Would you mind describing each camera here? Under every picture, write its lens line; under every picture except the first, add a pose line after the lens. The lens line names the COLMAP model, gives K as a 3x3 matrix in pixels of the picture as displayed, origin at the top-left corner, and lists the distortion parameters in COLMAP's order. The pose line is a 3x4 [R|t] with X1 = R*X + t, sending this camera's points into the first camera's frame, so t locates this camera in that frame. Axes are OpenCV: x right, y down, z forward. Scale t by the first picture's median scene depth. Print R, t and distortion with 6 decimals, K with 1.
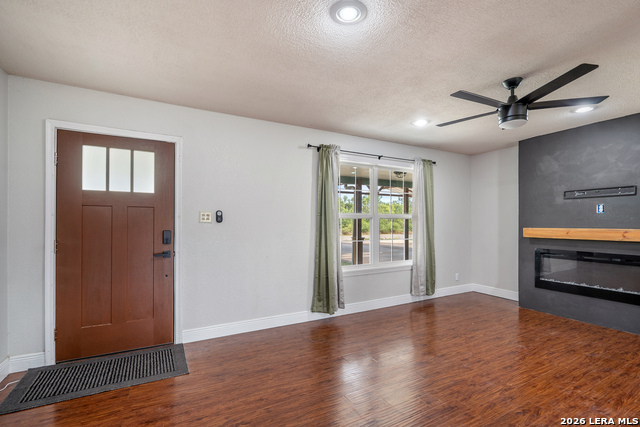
lens RADIAL K [[293.5, 0, 311.2], [0, 293.5, 221.6], [0, 0, 1]] dist [-0.004914, 0.002318]
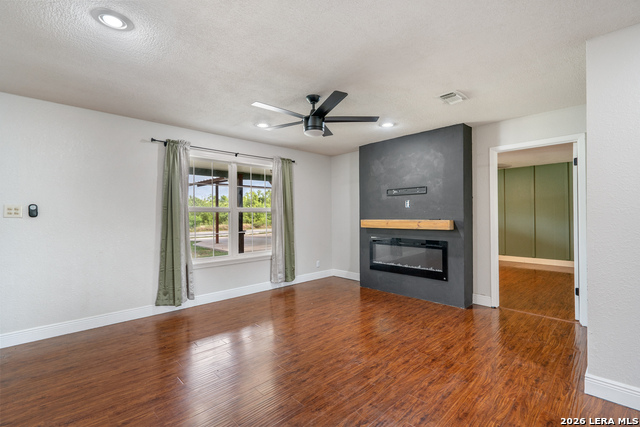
lens RADIAL K [[293.5, 0, 330.4], [0, 293.5, 213.8], [0, 0, 1]] dist [-0.004914, 0.002318]
pose [[0.963809, -0.004988, 0.266549, 0.303620], [0.006135, 0.999975, -0.003471, 0.001176], [-0.266525, 0.004981, 0.963815, -0.122437]]
